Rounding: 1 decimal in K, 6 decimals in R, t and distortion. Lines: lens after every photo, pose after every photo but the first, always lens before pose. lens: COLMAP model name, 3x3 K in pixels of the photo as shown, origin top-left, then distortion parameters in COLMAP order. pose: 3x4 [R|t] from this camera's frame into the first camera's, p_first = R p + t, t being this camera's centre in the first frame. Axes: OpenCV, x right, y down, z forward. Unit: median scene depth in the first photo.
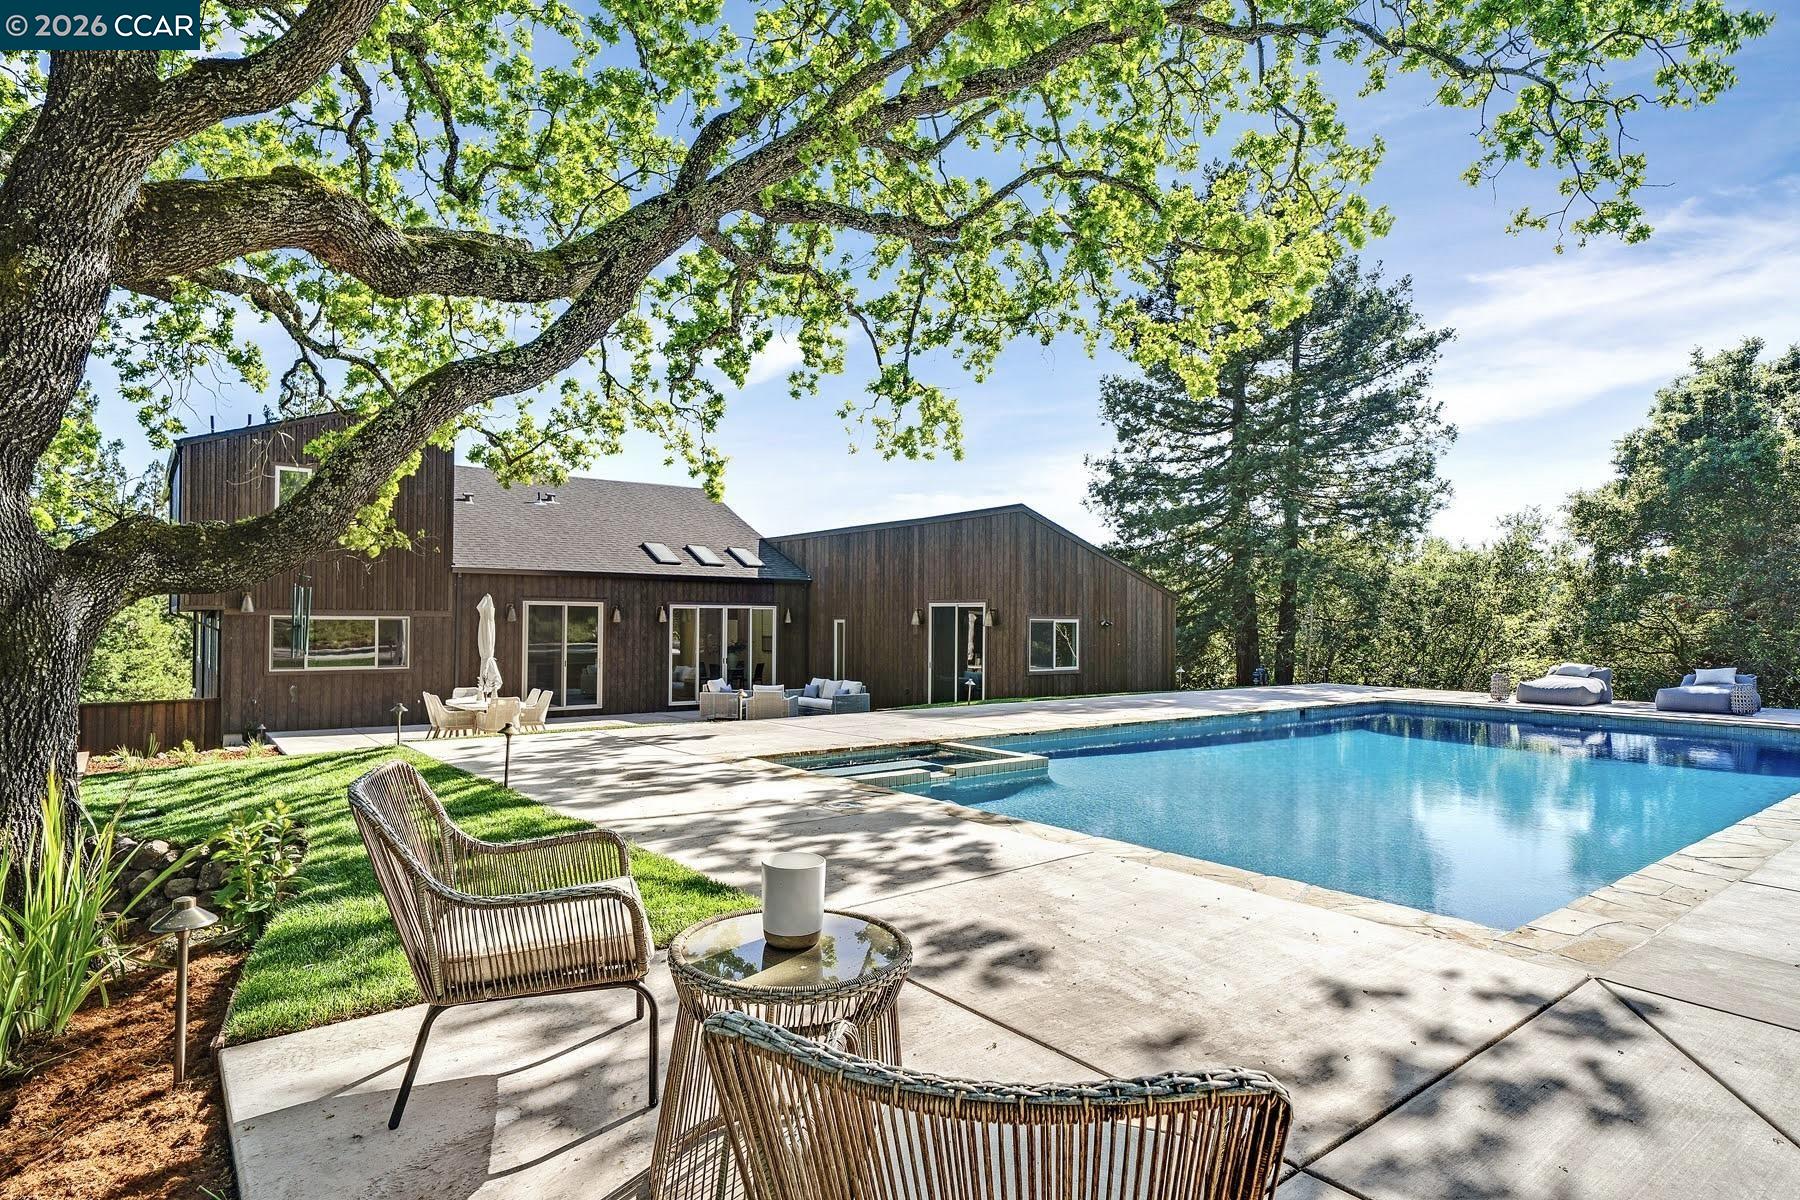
lens RADIAL K [[960.6, 0, 900.0], [0, 960.6, 600.0], [0, 0, 1]] dist [-0.000787, -0.000074]
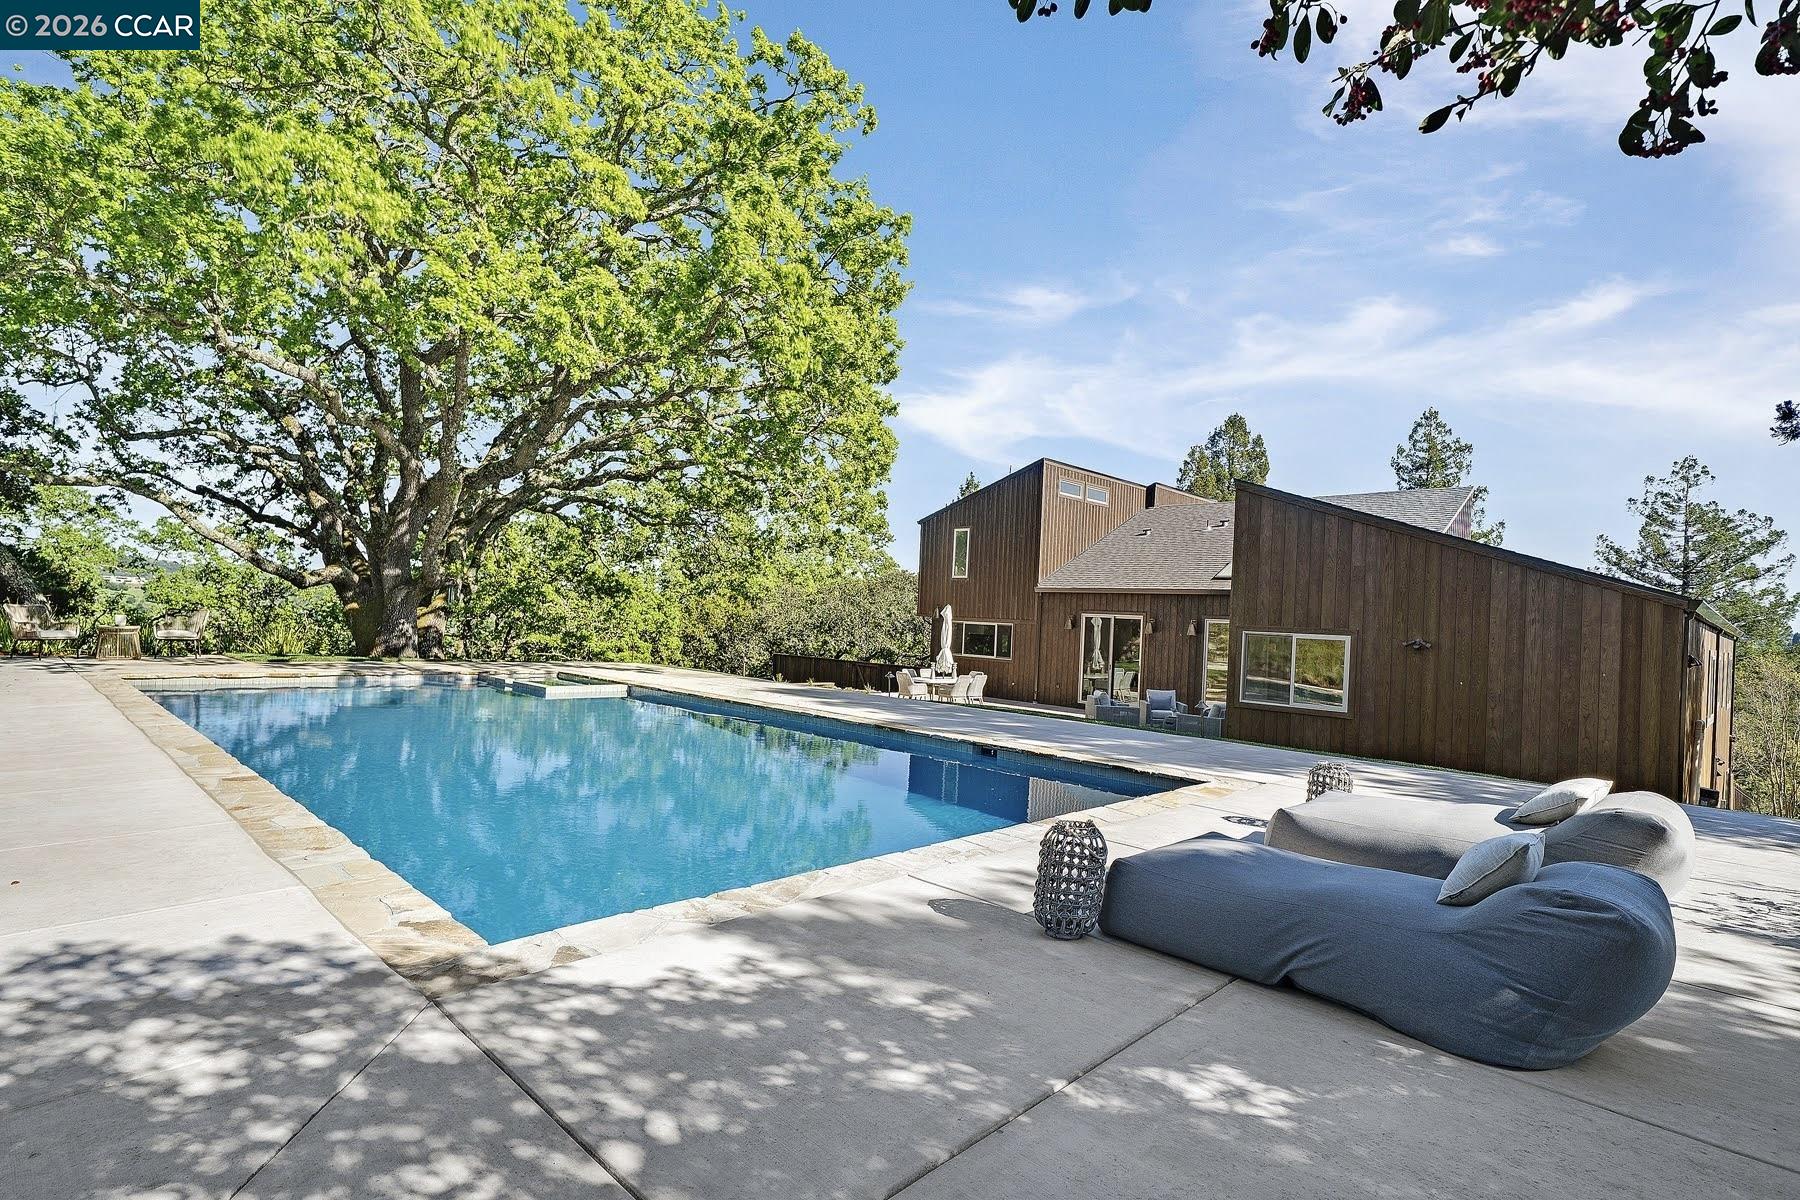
lens RADIAL K [[899.8, 0, 900.0], [0, 899.8, 600.0], [0, 0, 1]] dist [0.000753, 0.000121]
pose [[0.126197, -0.022658, -0.991746, 0.726480], [-0.025510, 0.999334, -0.026078, 0.019466], [0.991677, 0.028591, 0.125535, 0.598915]]
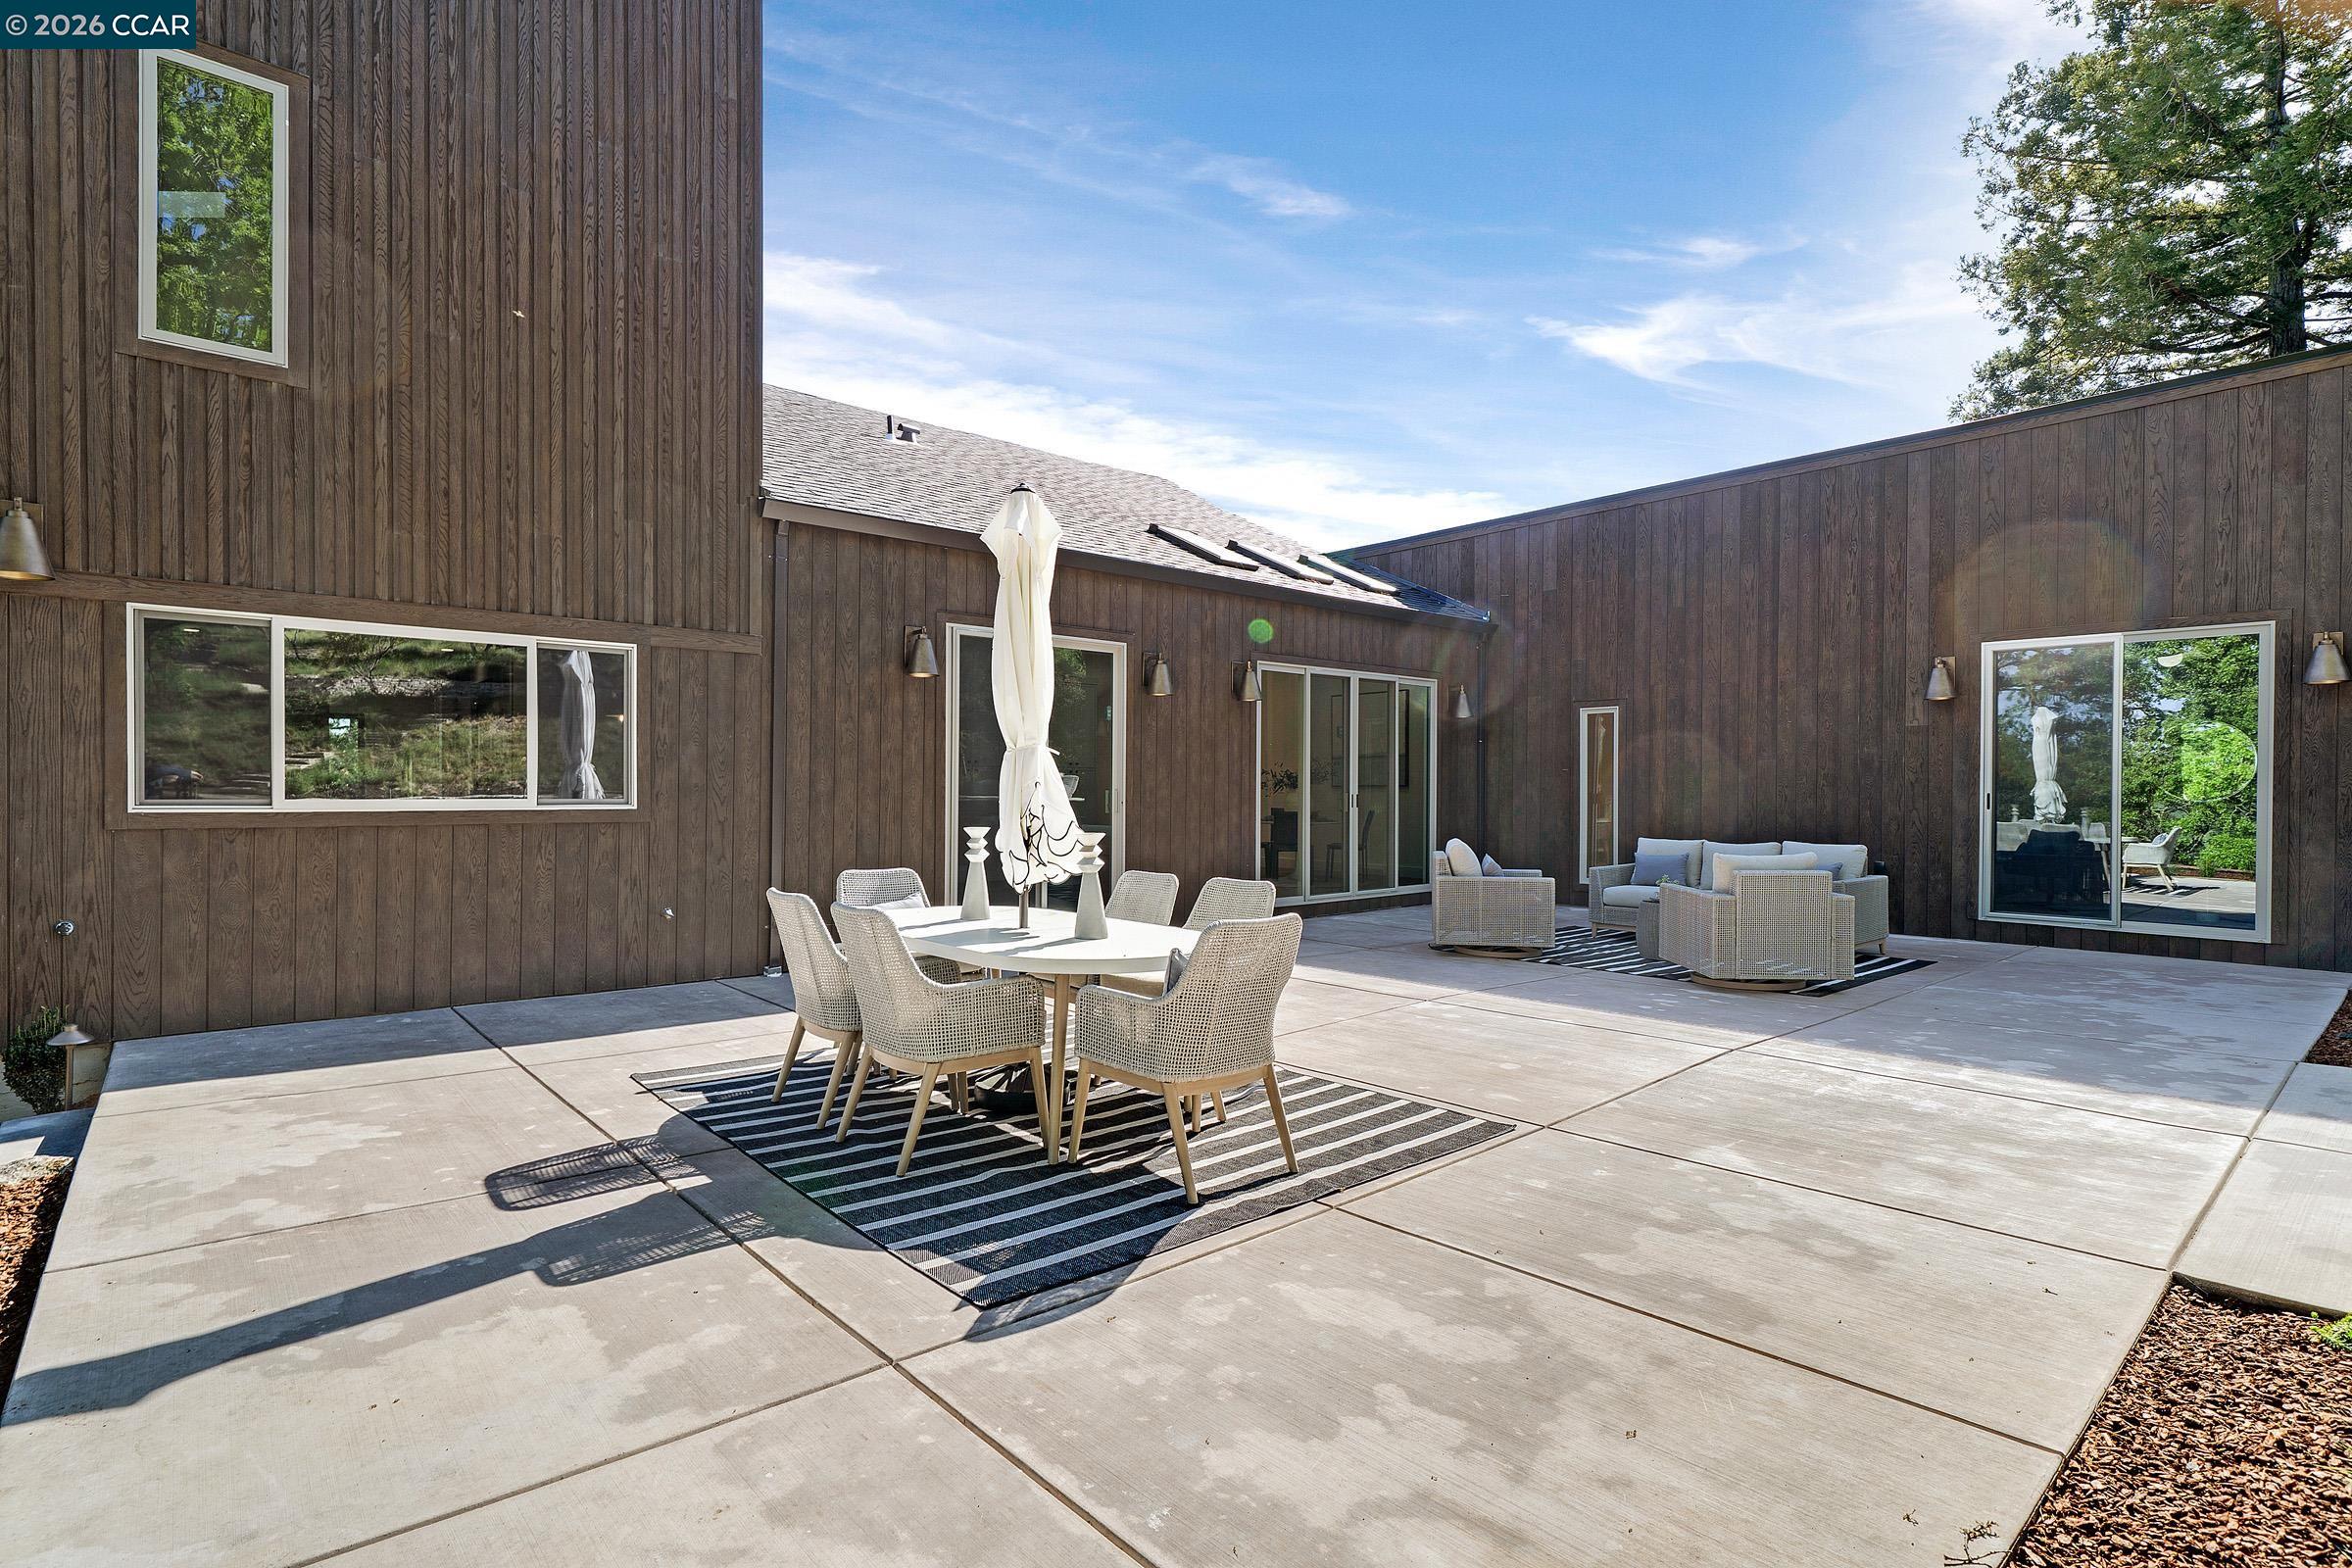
lens RADIAL K [[1139.2, 0, 1176.0], [0, 1139.2, 784.0], [0, 0, 1]] dist [0.002040, 0.000327]
pose [[0.998623, -0.002107, 0.052425, -0.321763], [0.001120, 0.999821, 0.018861, 0.051903], [-0.052455, -0.018776, 0.998447, 0.555772]]
